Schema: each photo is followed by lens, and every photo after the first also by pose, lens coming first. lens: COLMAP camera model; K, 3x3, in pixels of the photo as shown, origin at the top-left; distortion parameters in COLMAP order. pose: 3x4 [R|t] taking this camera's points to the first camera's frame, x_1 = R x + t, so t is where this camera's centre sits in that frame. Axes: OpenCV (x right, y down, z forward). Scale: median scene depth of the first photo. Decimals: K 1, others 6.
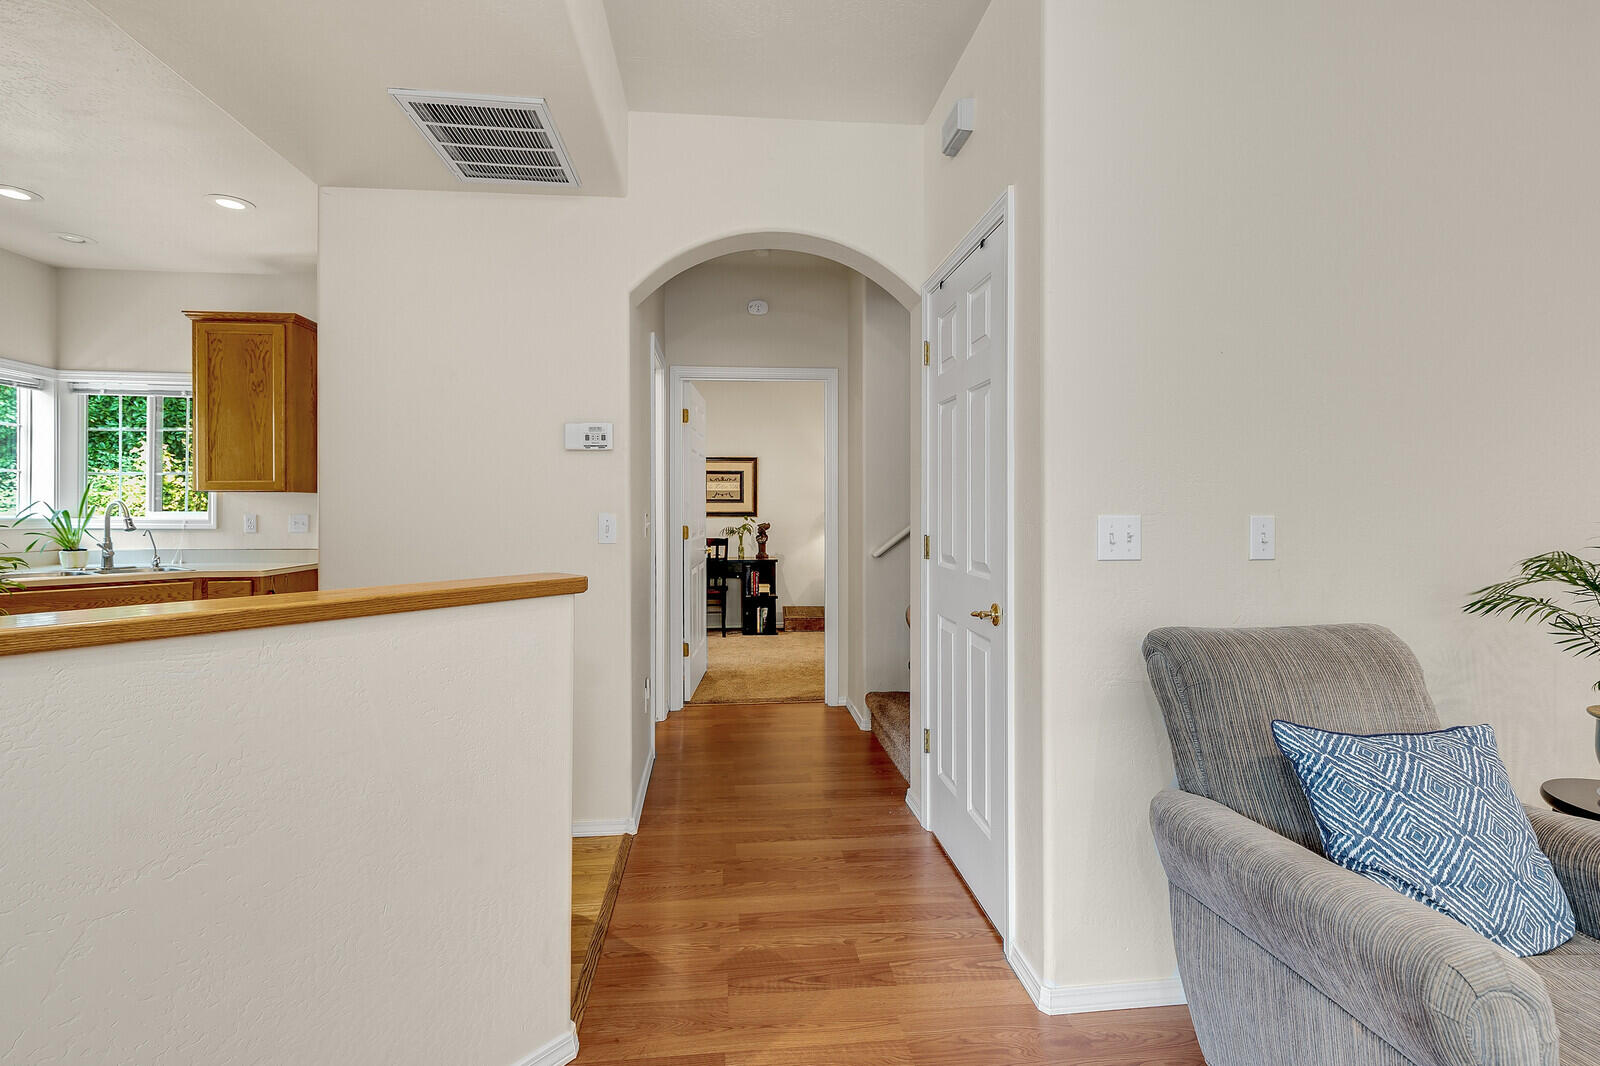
lens RADIAL K [[739.7, 0, 806.1], [0, 739.7, 512.0], [0, 0, 1]] dist [0.009966, -0.001856]
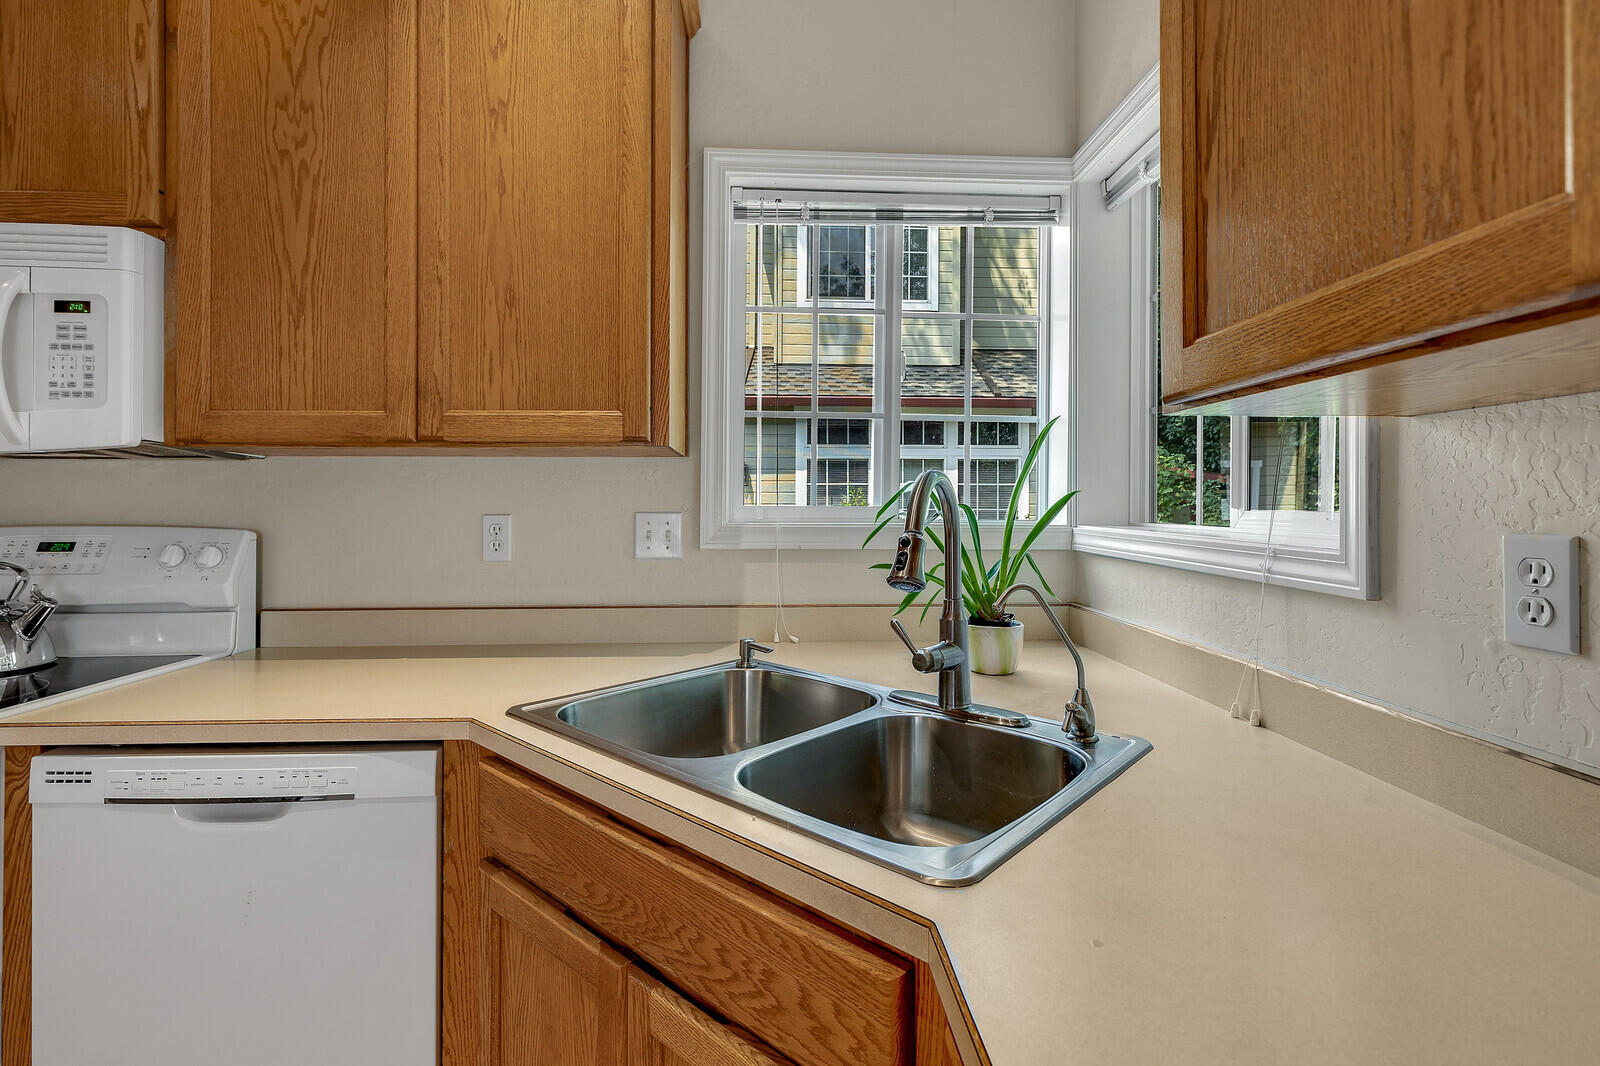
lens RADIAL K [[739.7, 0, 801.1], [0, 739.7, 501.4], [0, 0, 1]] dist [0.009966, -0.001856]
pose [[-0.060348, -0.001143, -0.998177, -0.663301], [-0.006142, 0.999981, -0.000774, -0.002979], [0.998159, 0.006084, -0.060354, 0.978293]]
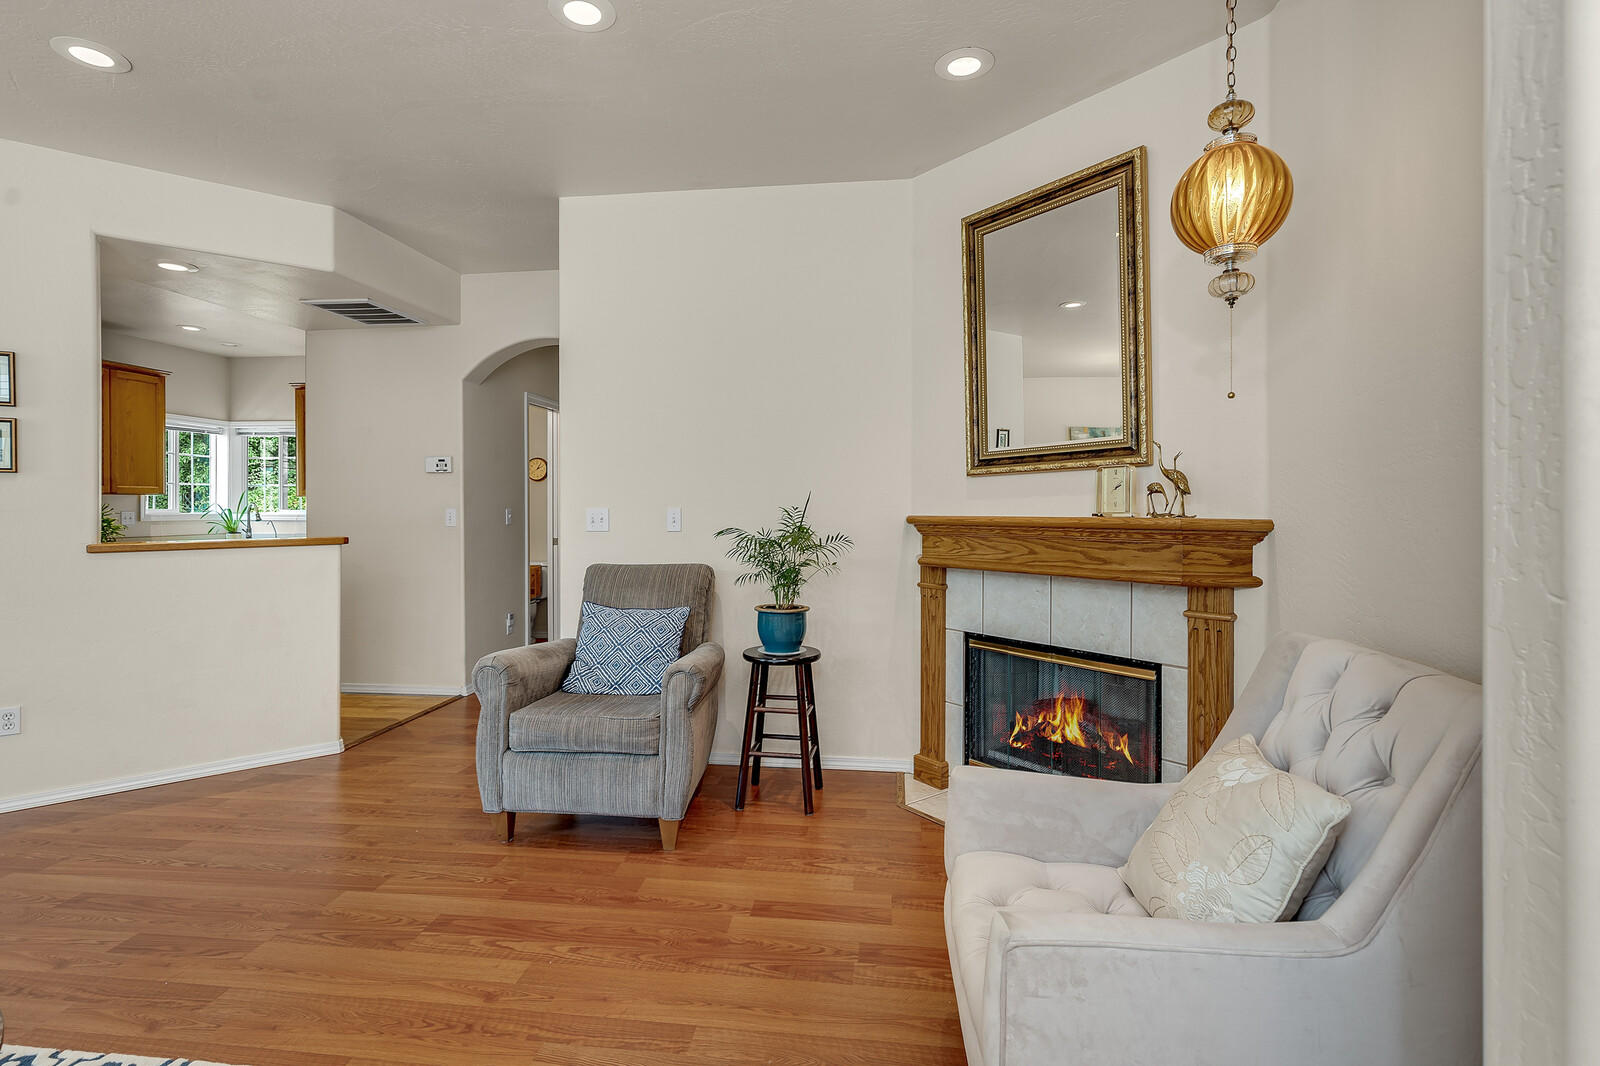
lens RADIAL K [[761.6, 0, 793.2], [0, 761.6, 508.5], [0, 0, 1]] dist [0.004470, -0.002812]
pose [[0.974898, -0.002622, -0.222637, 0.605450], [0.001817, 0.999991, -0.003819, 0.005948], [0.222645, 0.003319, 0.974894, -0.367484]]
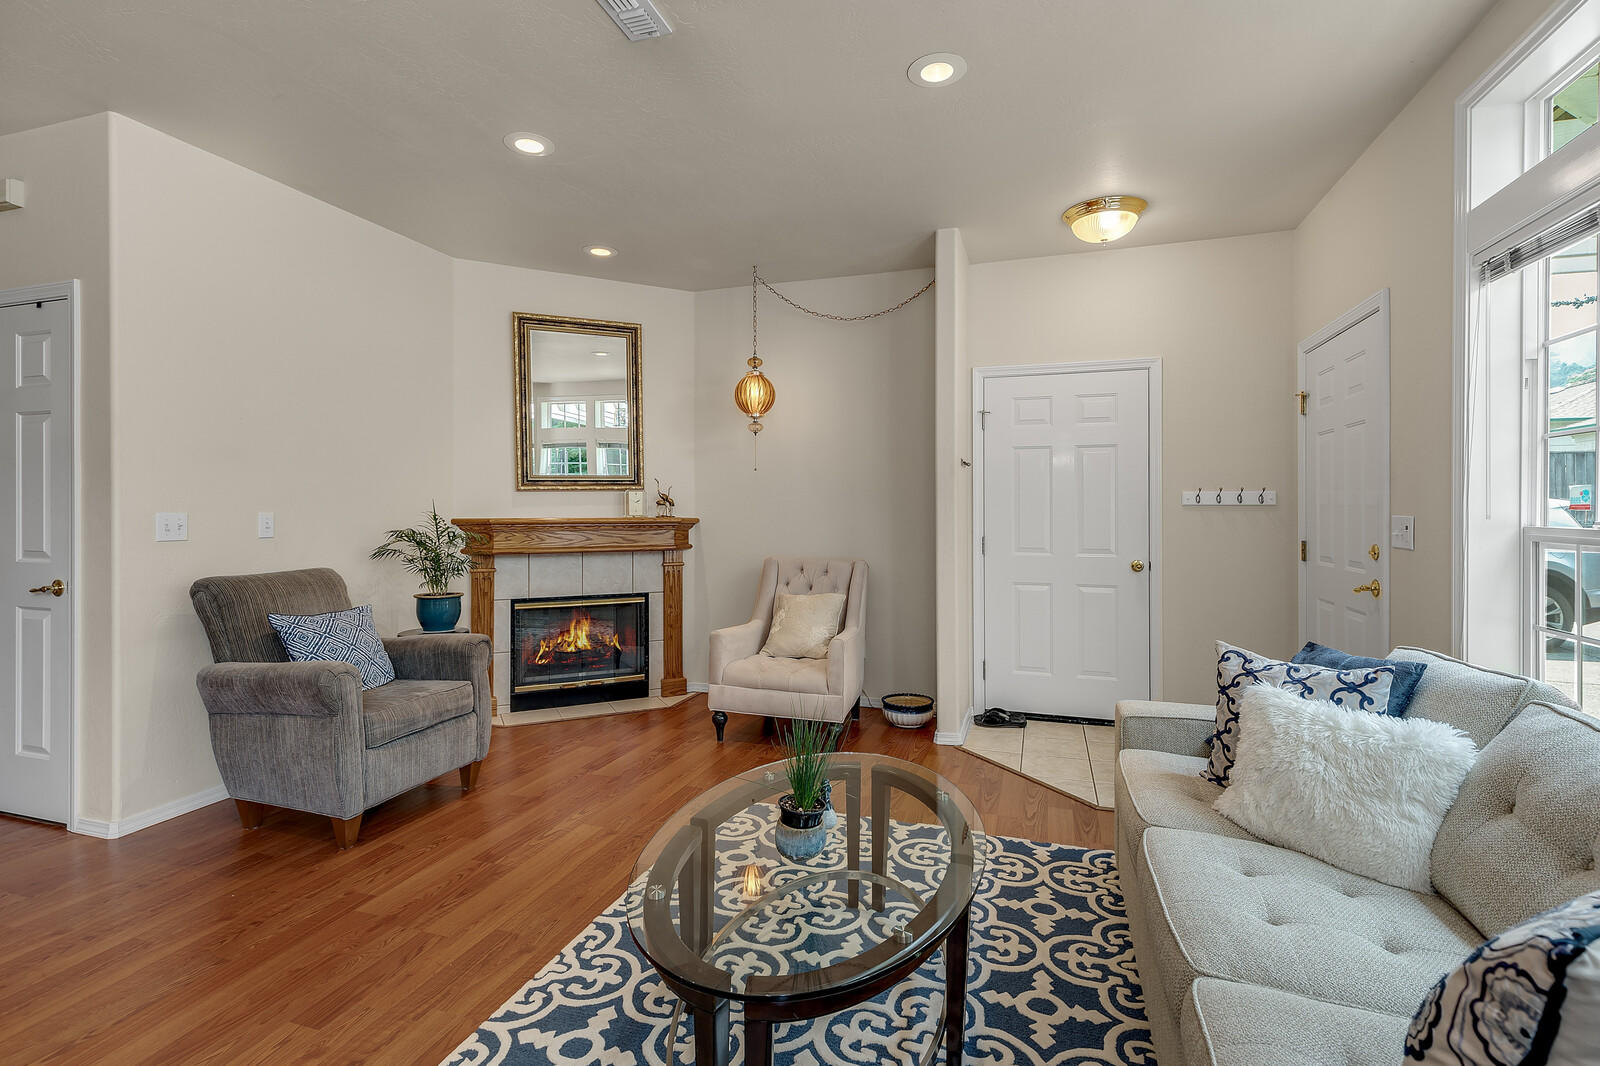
lens RADIAL K [[739.7, 0, 794.2], [0, 739.7, 509.6], [0, 0, 1]] dist [0.009966, -0.001856]
pose [[0.415744, 0.002345, 0.909479, -0.213718], [0.006609, 0.999962, -0.005600, 0.006643], [-0.909458, 0.008338, 0.415713, -0.396839]]
